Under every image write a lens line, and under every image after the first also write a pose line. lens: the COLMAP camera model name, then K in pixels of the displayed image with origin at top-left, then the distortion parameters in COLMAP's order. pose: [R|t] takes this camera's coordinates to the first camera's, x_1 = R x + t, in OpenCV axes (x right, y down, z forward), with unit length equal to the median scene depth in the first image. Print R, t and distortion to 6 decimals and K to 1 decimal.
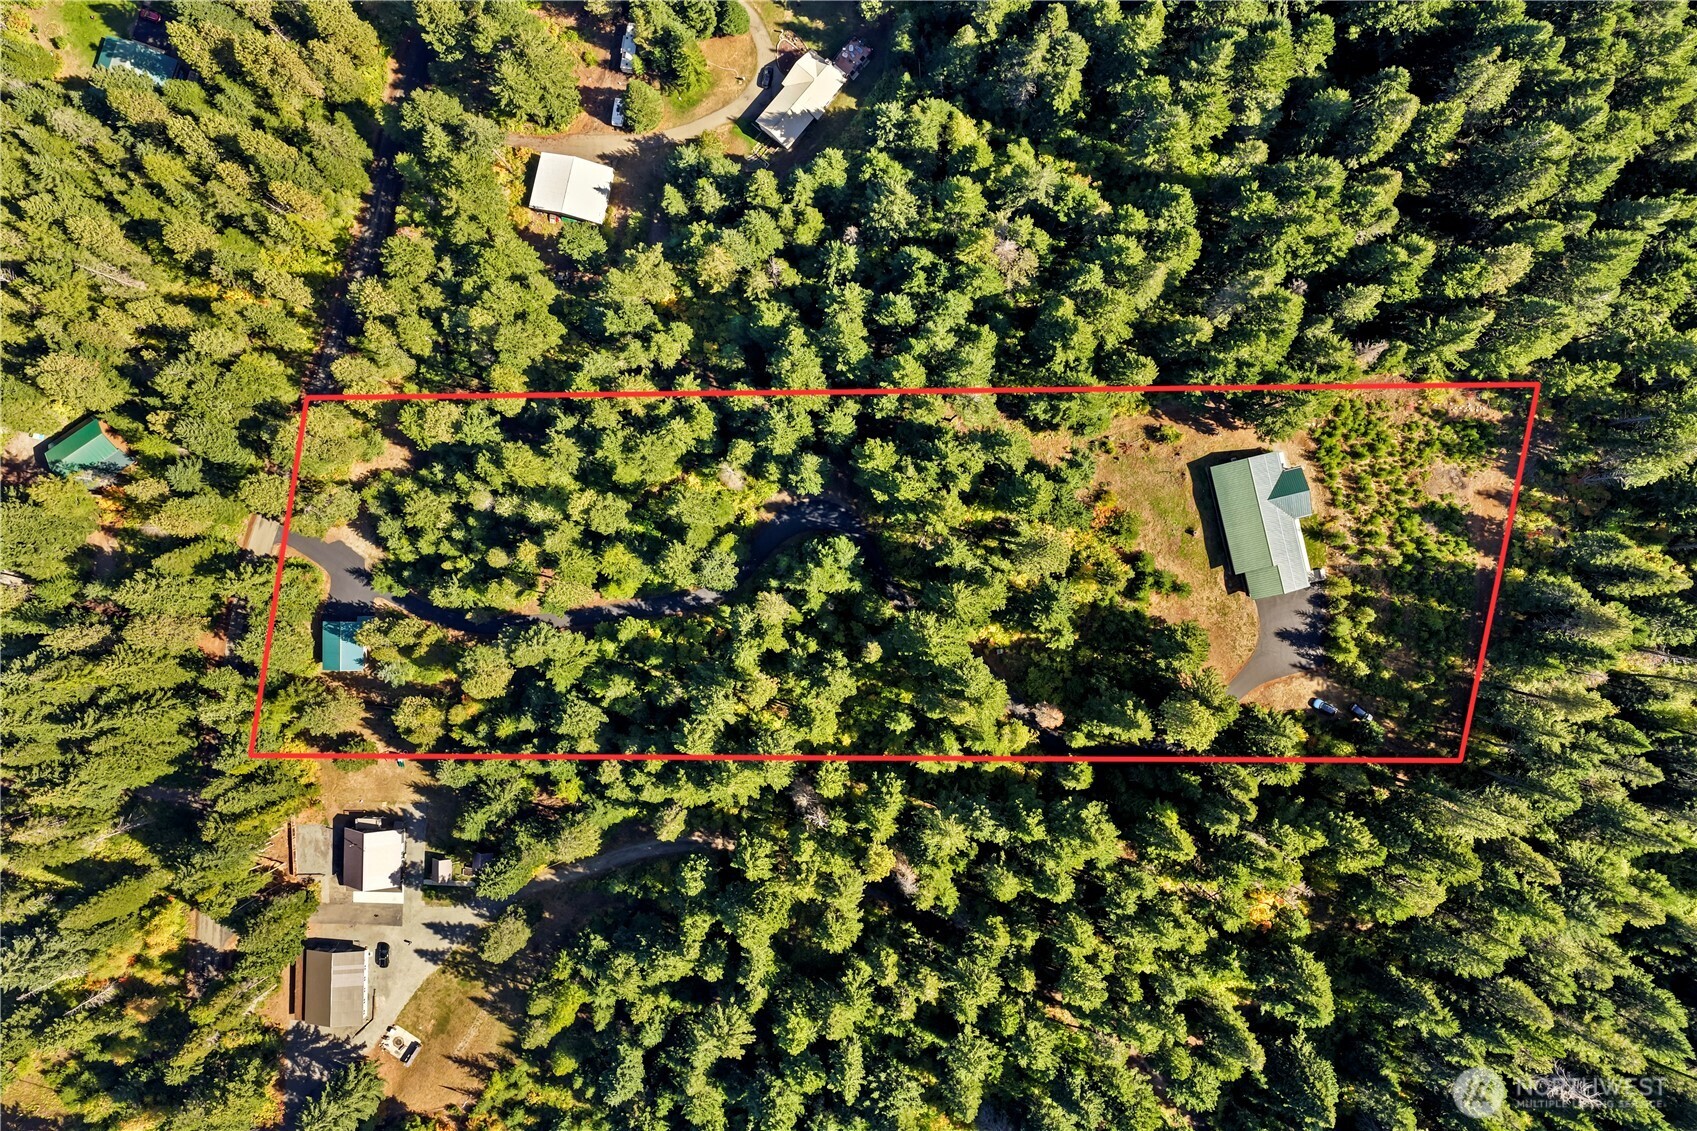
lens RADIAL K [[1395.7, 0, 848.5], [0, 1395.7, 565.5], [0, 0, 1]] dist [0.003649, 0.097826]
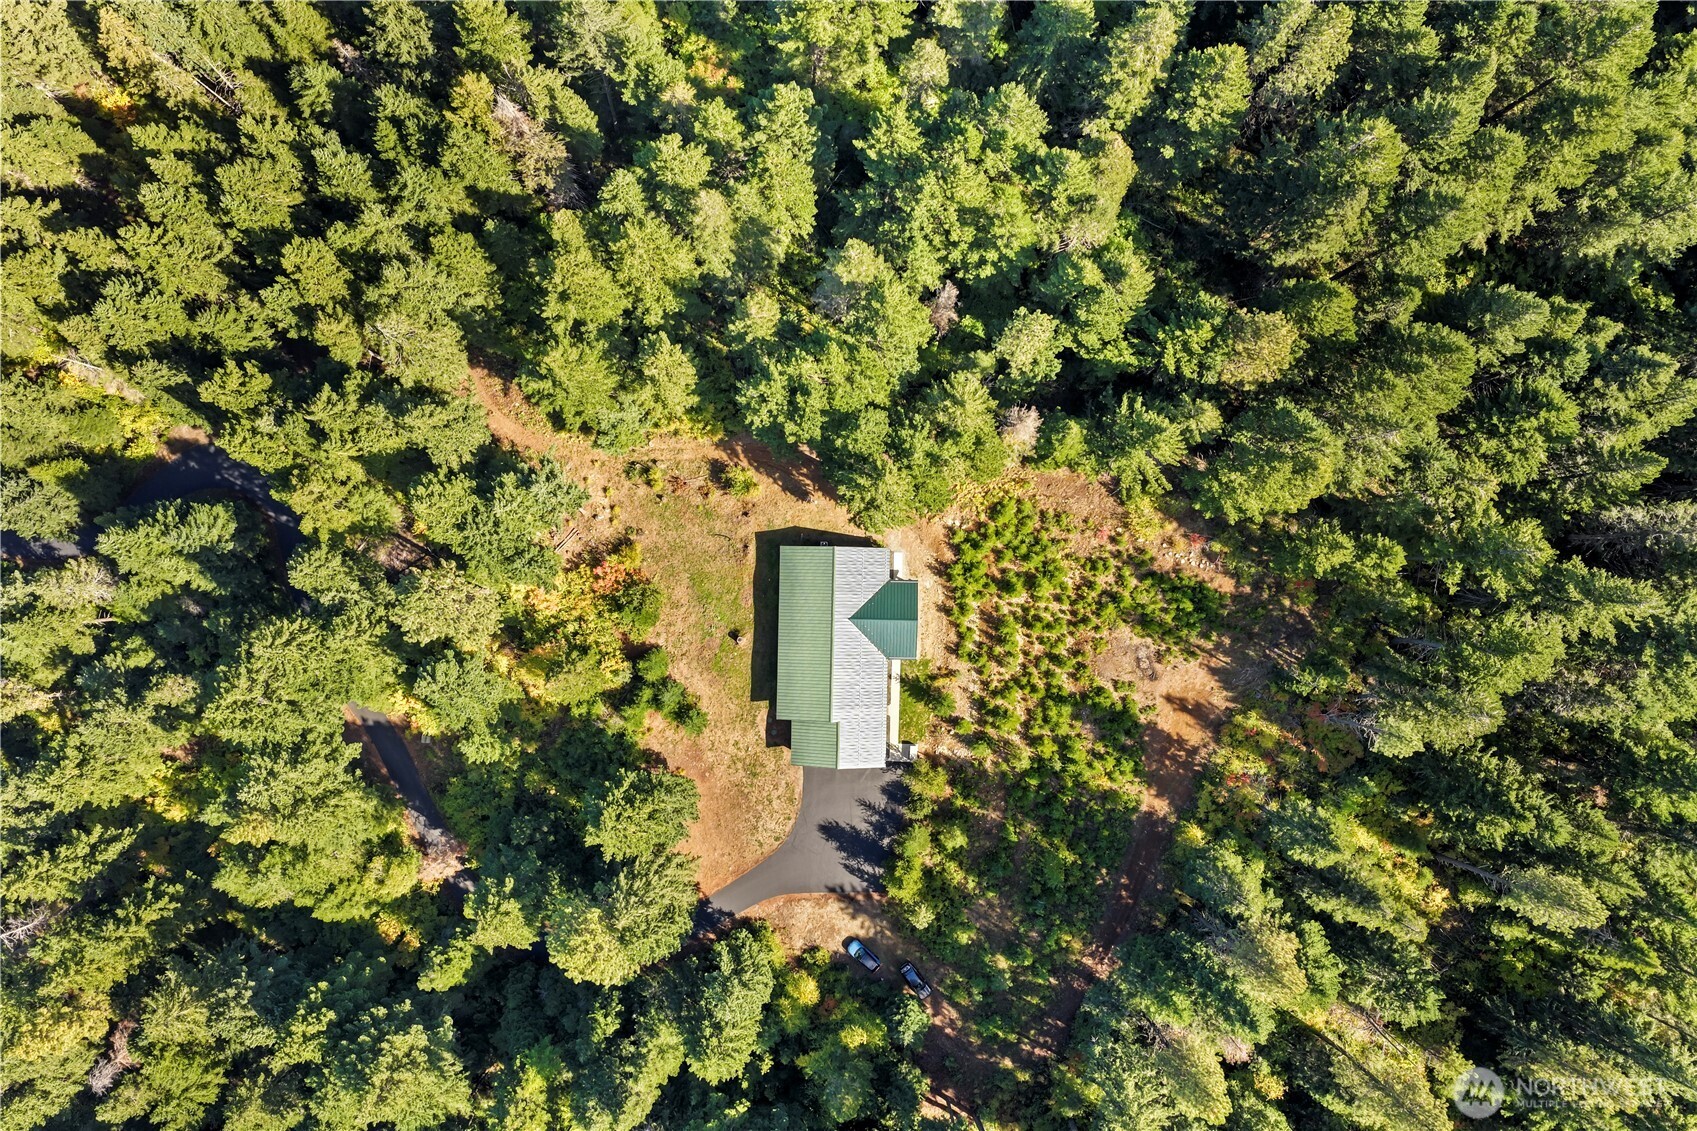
lens RADIAL K [[1394.3, 0, 848.5], [0, 1394.3, 565.5], [0, 0, 1]] dist [0.037567, 0.090379]
pose [[0.966527, 0.256096, -0.015512, 0.301943], [-0.256359, 0.966407, -0.018358, -0.058126], [0.010290, 0.021720, 0.999711, 0.365991]]
